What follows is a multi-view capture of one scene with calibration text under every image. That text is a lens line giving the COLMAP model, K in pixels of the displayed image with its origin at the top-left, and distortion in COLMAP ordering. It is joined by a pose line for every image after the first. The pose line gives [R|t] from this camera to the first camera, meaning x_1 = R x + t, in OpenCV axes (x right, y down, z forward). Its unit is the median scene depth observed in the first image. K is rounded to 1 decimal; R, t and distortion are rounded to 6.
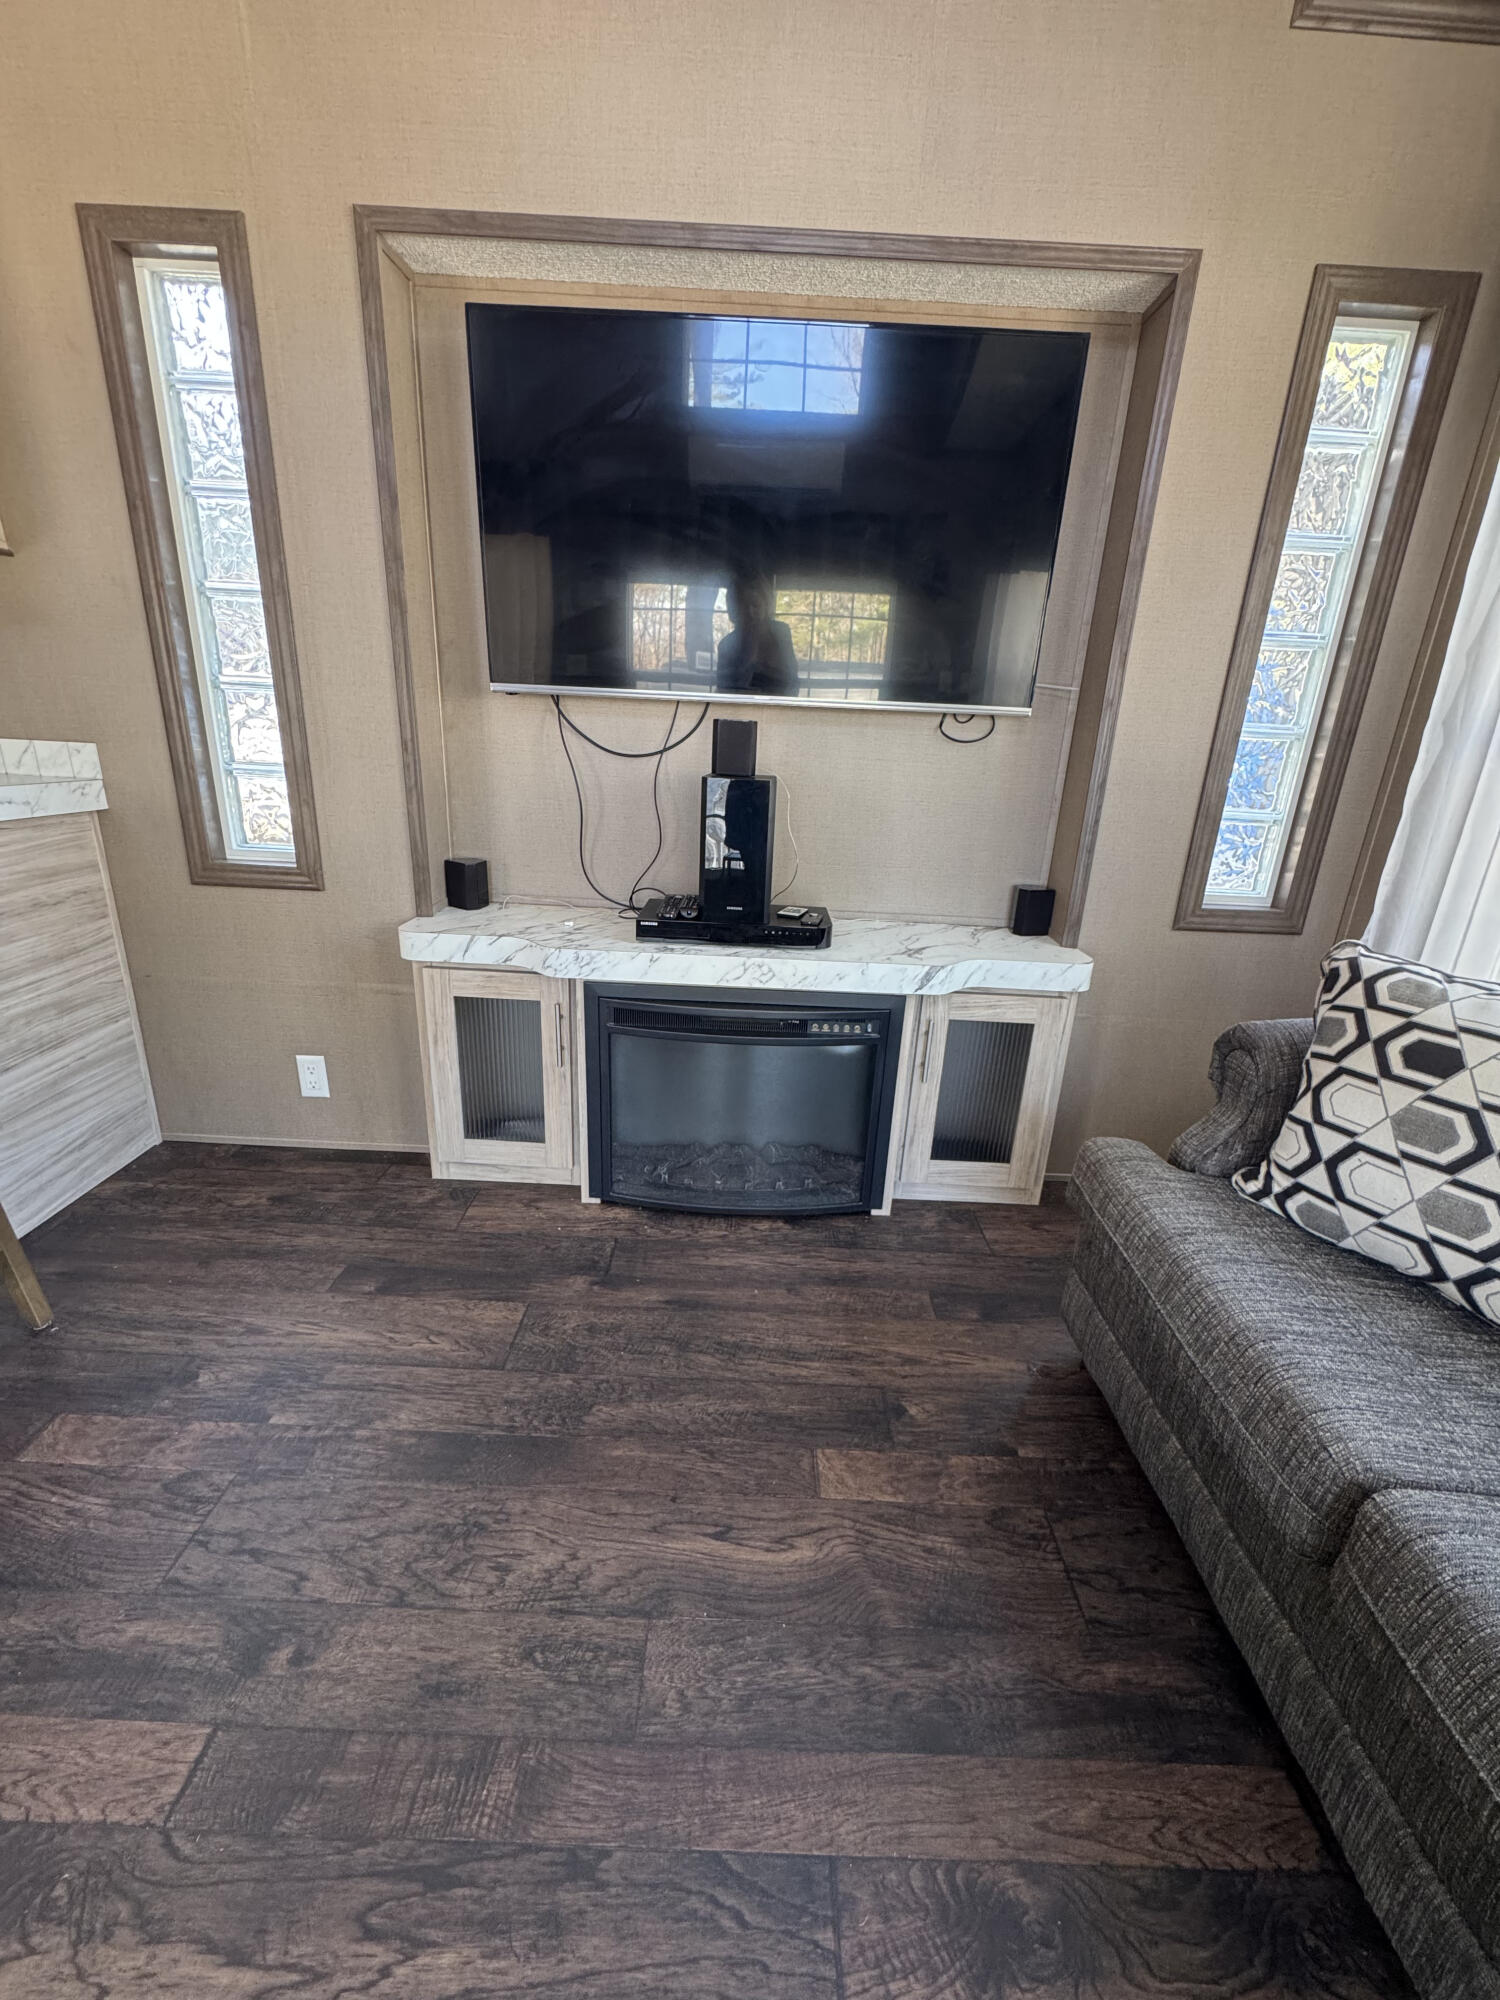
lens RADIAL K [[793.0, 0, 750.1], [0, 793.0, 998.7], [0, 0, 1]] dist [-0.004834, 0.000700]
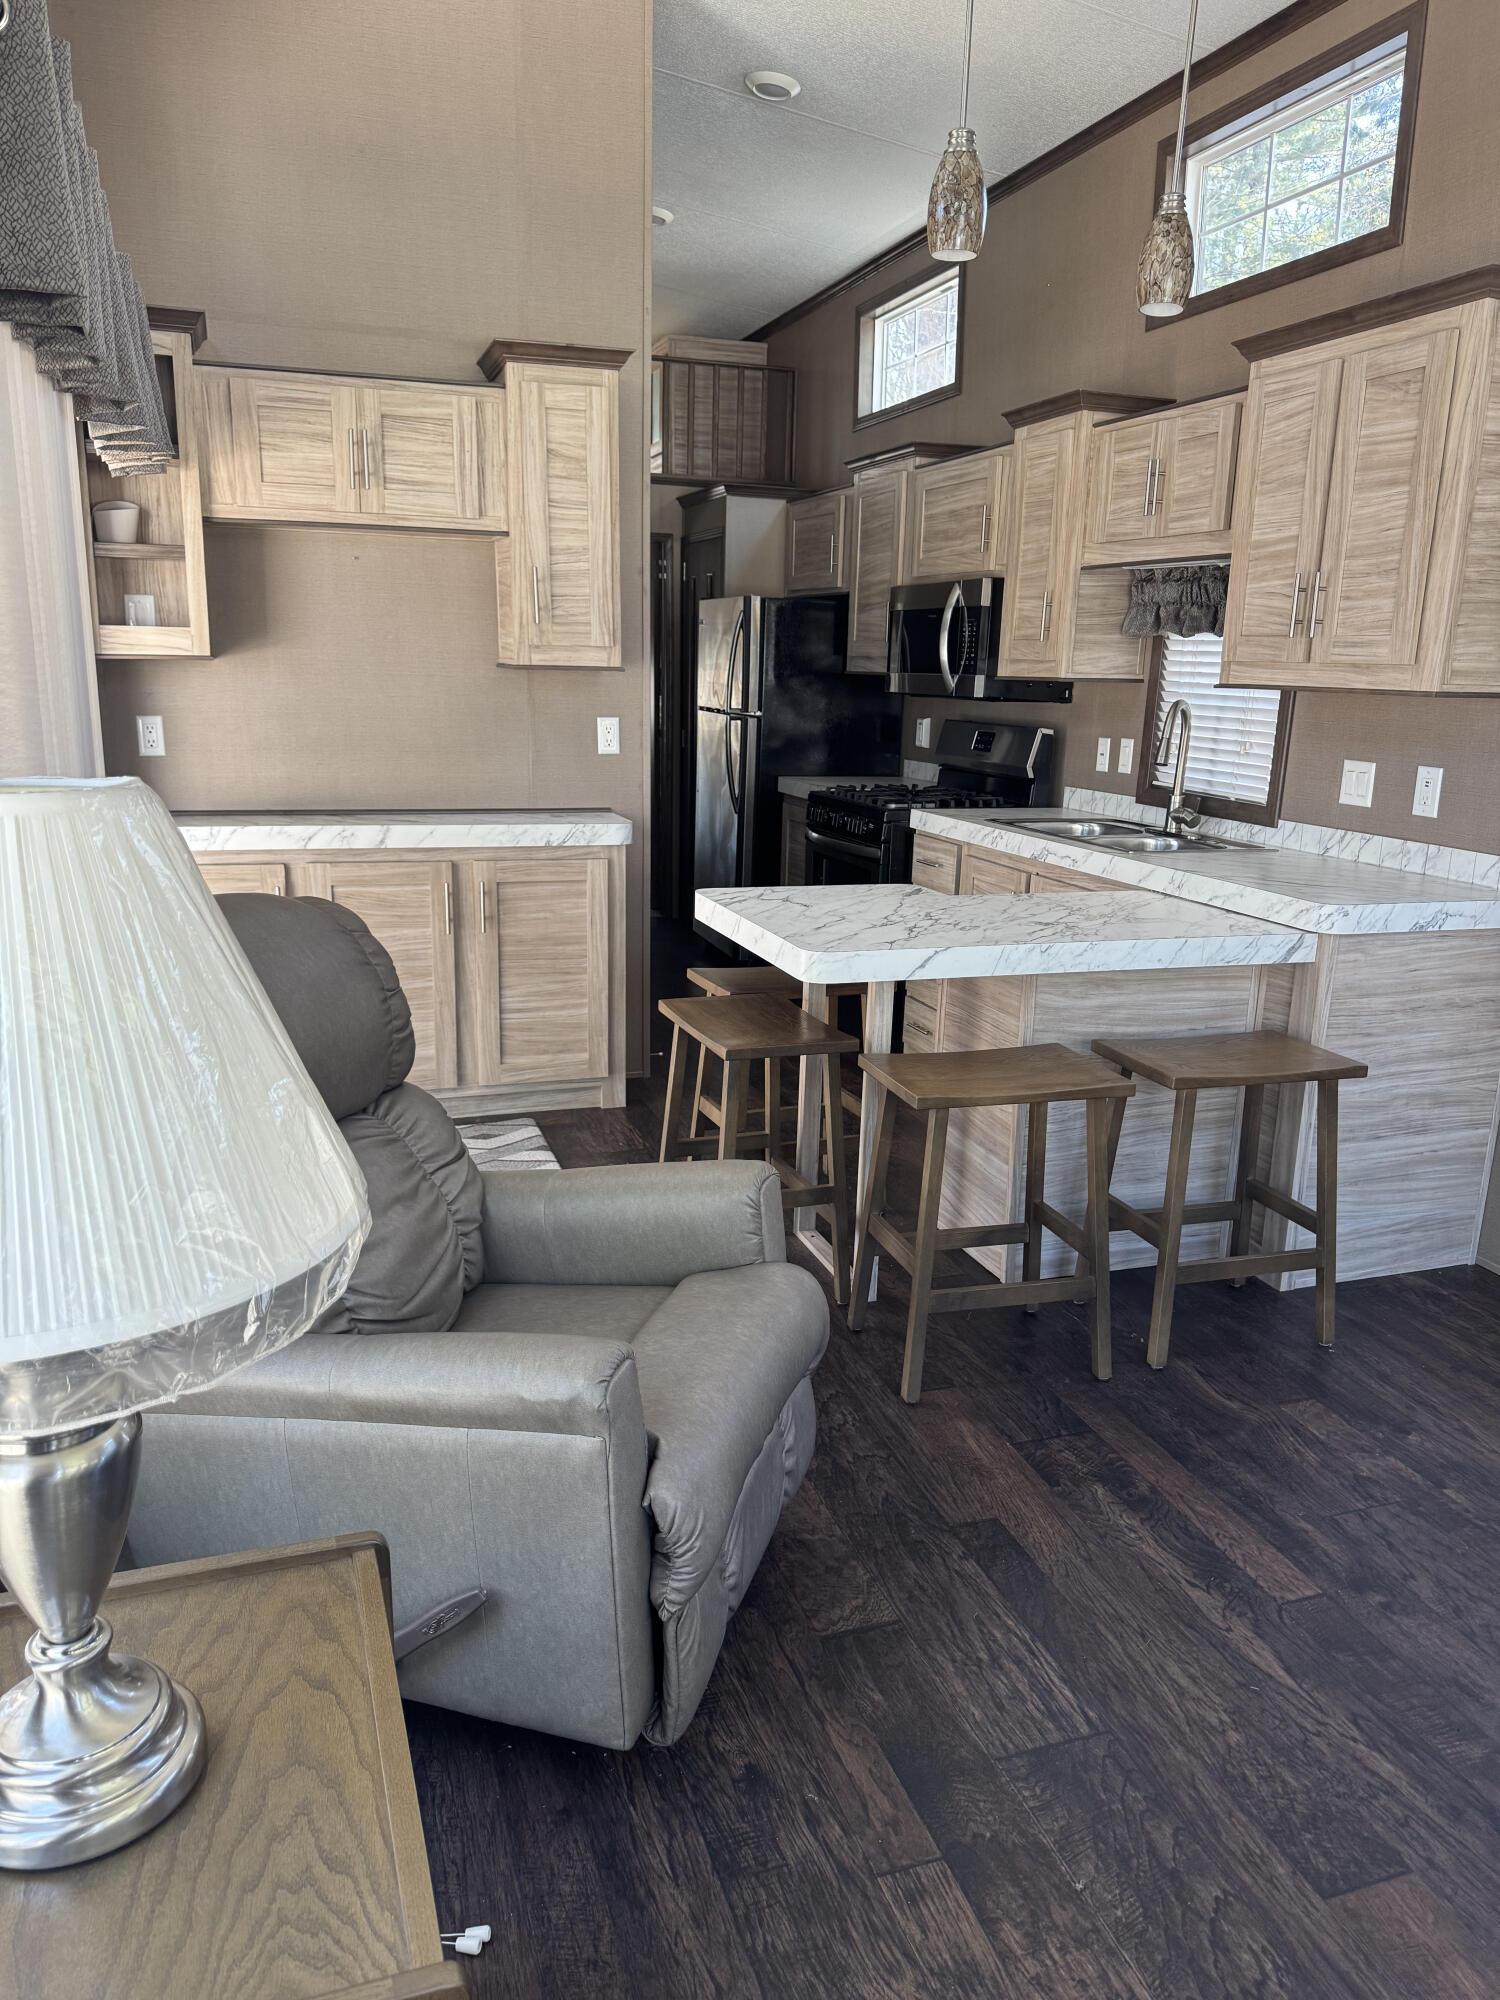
lens RADIAL K [[1406.1, 0, 766.2], [0, 1406.1, 1005.7], [0, 0, 1]] dist [0.044842, -0.058045]
pose [[0.337343, 0.185865, -0.922851, 0.557770], [-0.310718, 0.947360, 0.077219, 0.024072], [0.888625, 0.260697, 0.377337, -0.551027]]
